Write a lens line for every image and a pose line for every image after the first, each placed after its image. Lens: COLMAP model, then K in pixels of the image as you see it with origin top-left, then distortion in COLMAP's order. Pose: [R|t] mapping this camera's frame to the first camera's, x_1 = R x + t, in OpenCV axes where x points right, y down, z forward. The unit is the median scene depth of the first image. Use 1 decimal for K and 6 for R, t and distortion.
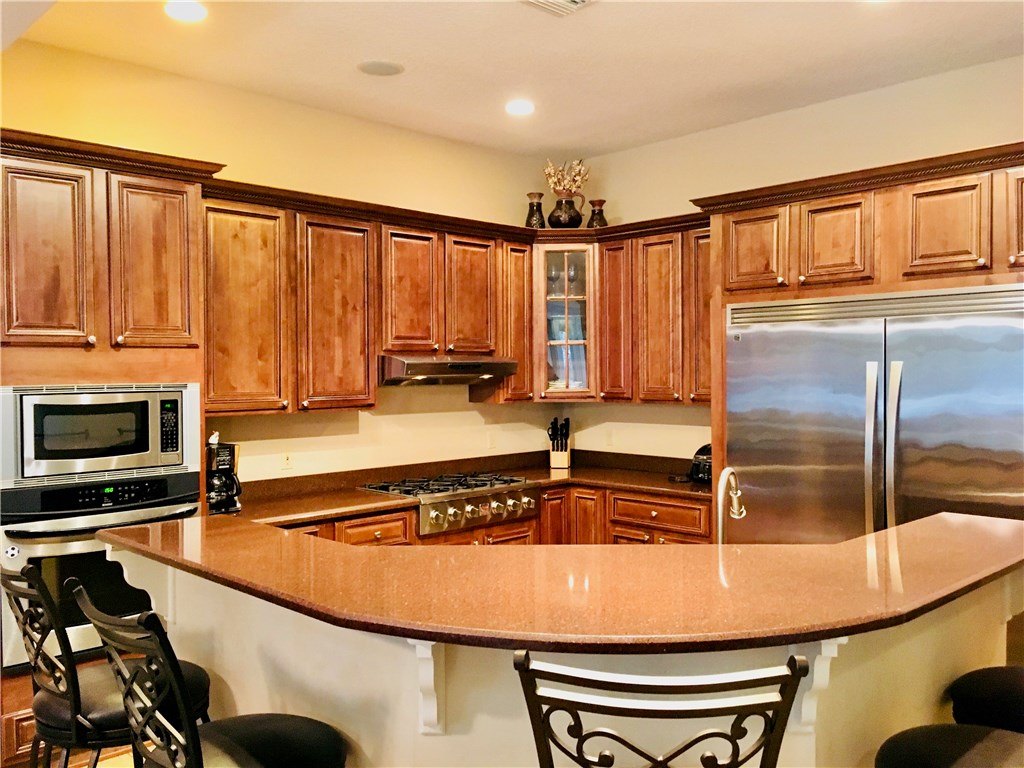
lens RADIAL K [[874.8, 0, 512.0], [0, 874.8, 384.0], [0, 0, 1]] dist [0.069820, -0.052436]
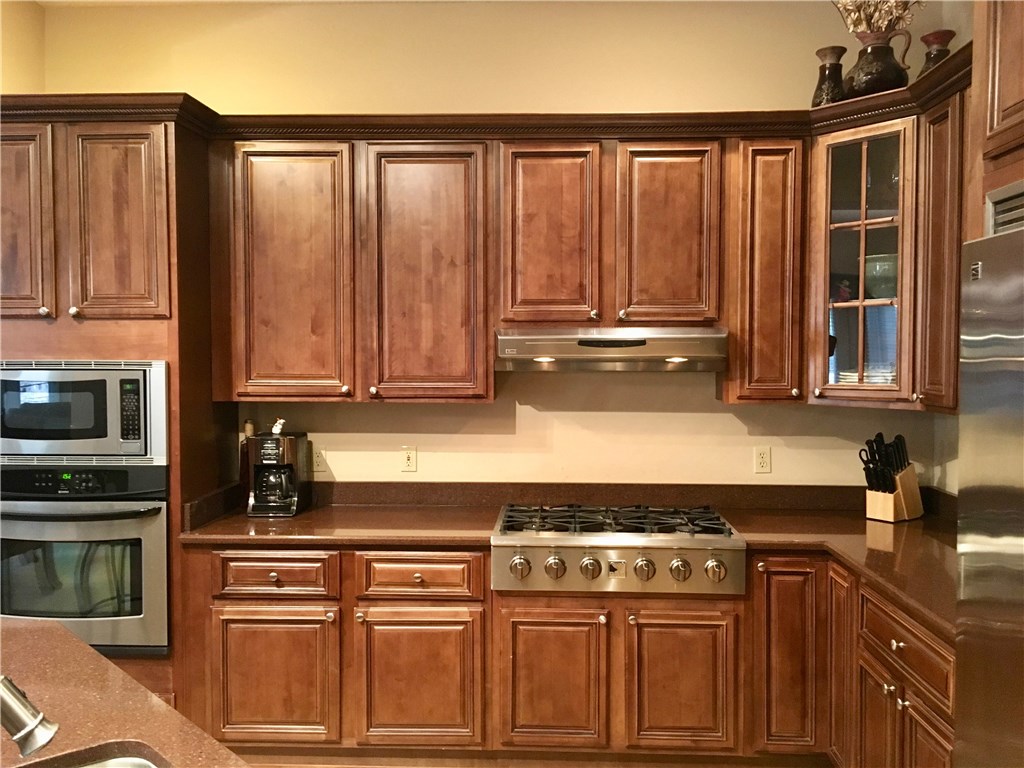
lens RADIAL K [[874.8, 0, 512.0], [0, 874.8, 384.0], [0, 0, 1]] dist [0.069820, -0.052436]
pose [[0.684403, 0.034368, -0.728294, 0.398375], [-0.019351, 0.999393, 0.028976, -0.008038], [0.728847, -0.005738, 0.684652, 0.542548]]
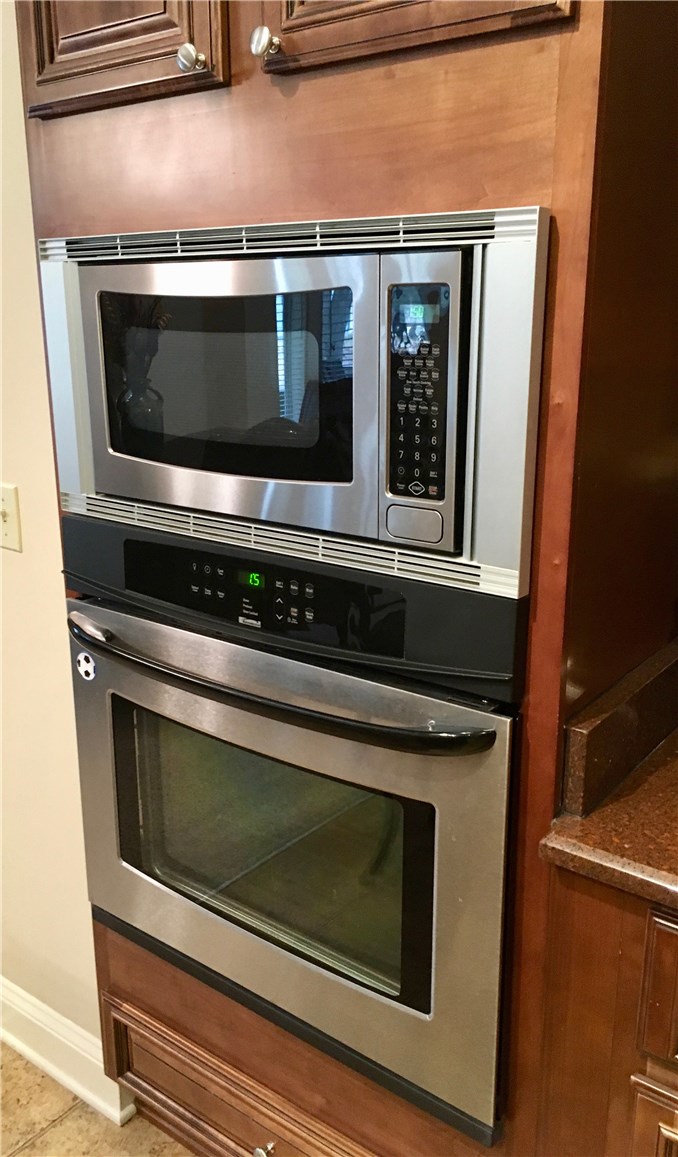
lens RADIAL K [[987.7, 0, 326.9], [0, 987.7, 578.9], [0, 0, 1]] dist [0.031806, -0.006952]
pose [[0.146935, 0.273461, -0.950594, -0.087746], [-0.015546, 0.961545, 0.274208, 0.016726], [0.989024, -0.025512, 0.145536, 0.744668]]
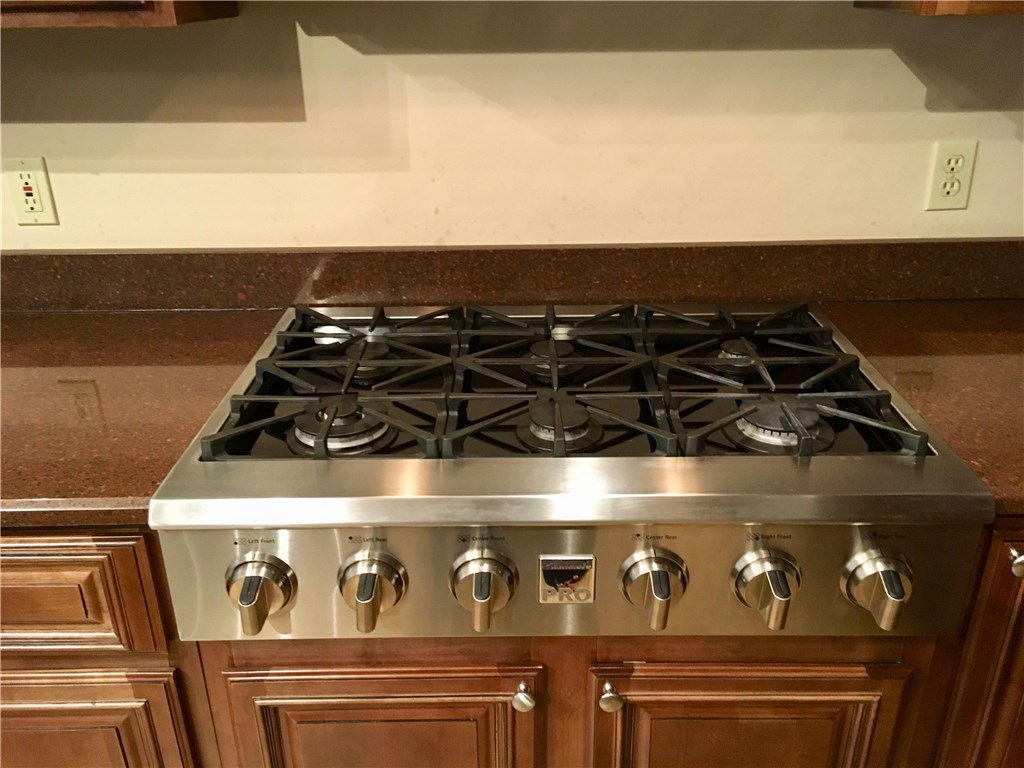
lens RADIAL K [[874.8, 0, 512.0], [0, 874.8, 384.0], [0, 0, 1]] dist [0.069820, -0.052436]
pose [[0.715808, 0.285738, -0.637160, 0.080481], [-0.006103, 0.914974, 0.403467, 0.021949], [0.698271, -0.284916, 0.656689, 0.926256]]
